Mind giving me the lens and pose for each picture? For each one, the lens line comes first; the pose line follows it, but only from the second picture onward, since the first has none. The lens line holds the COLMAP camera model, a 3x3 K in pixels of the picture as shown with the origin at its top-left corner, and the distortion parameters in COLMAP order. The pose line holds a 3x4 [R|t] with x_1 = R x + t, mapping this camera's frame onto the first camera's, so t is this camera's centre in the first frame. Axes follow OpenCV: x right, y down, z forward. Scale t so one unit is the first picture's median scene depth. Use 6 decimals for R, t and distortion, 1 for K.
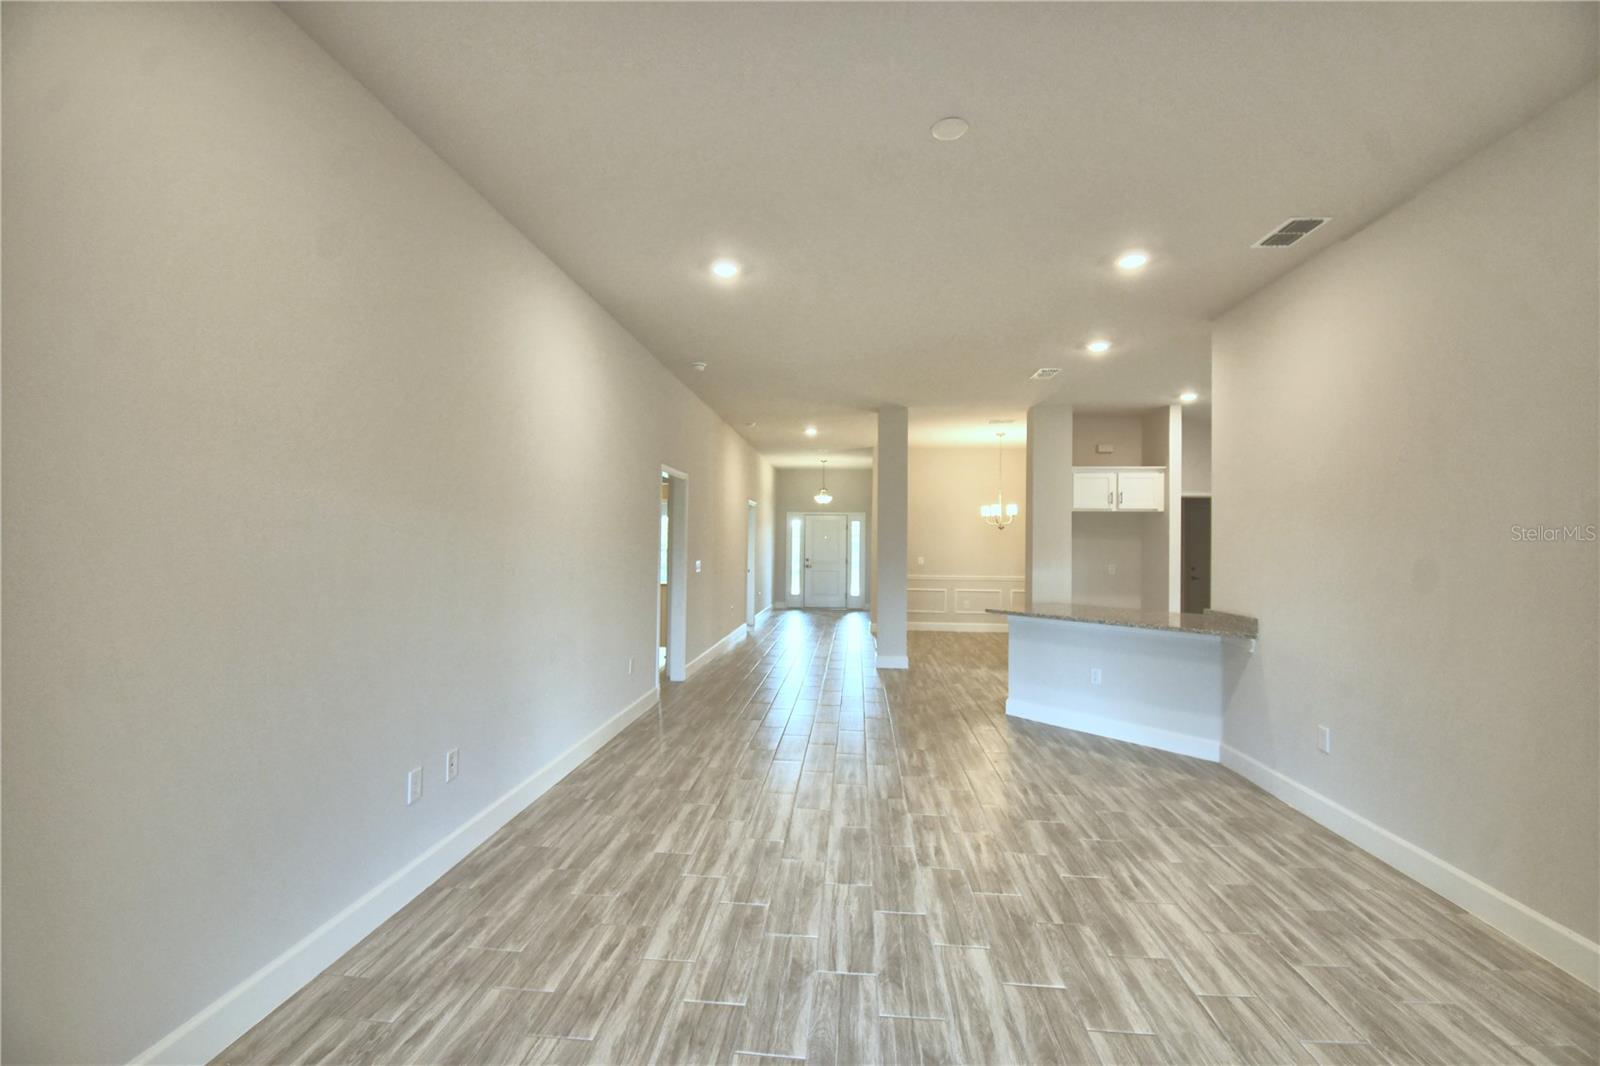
lens RADIAL K [[710.6, 0, 799.6], [0, 710.6, 538.2], [0, 0, 1]] dist [-0.023731, -0.000626]
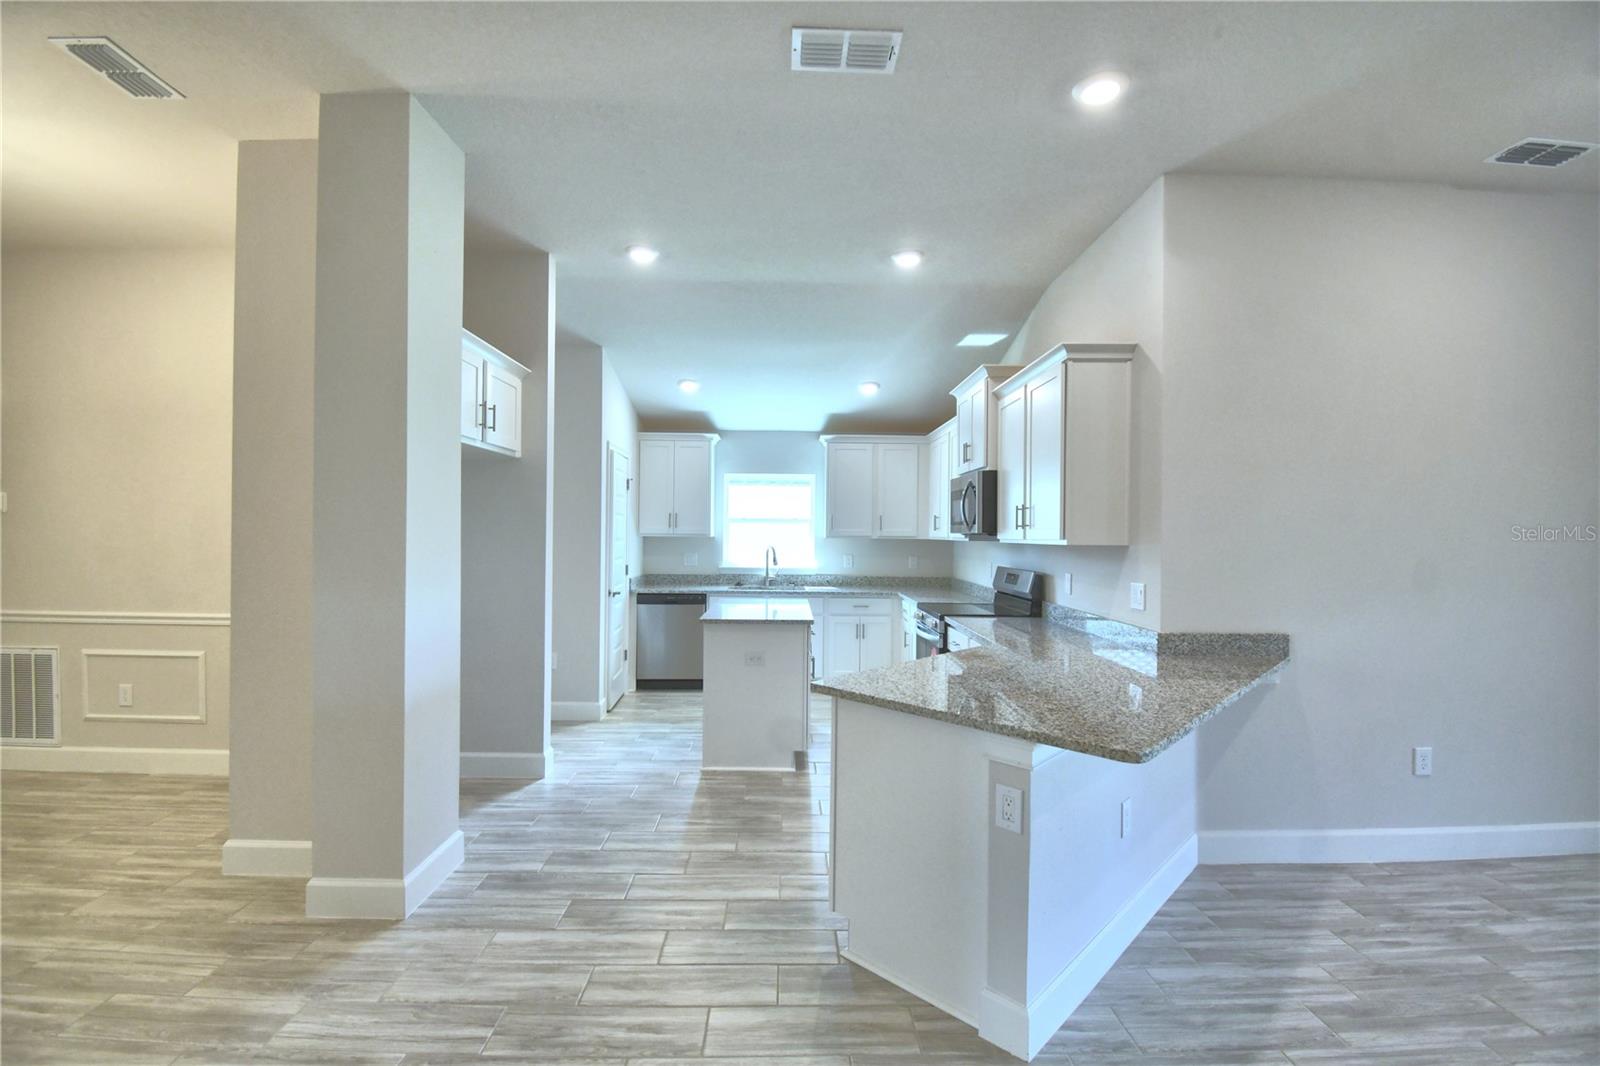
lens RADIAL K [[710.6, 0, 801.2], [0, 710.6, 531.9], [0, 0, 1]] dist [-0.023731, -0.000626]
pose [[-0.098372, -0.004450, 0.995140, -0.013470], [-0.017731, 0.999839, 0.002718, 0.019016], [-0.994992, -0.017377, -0.098435, 1.693371]]
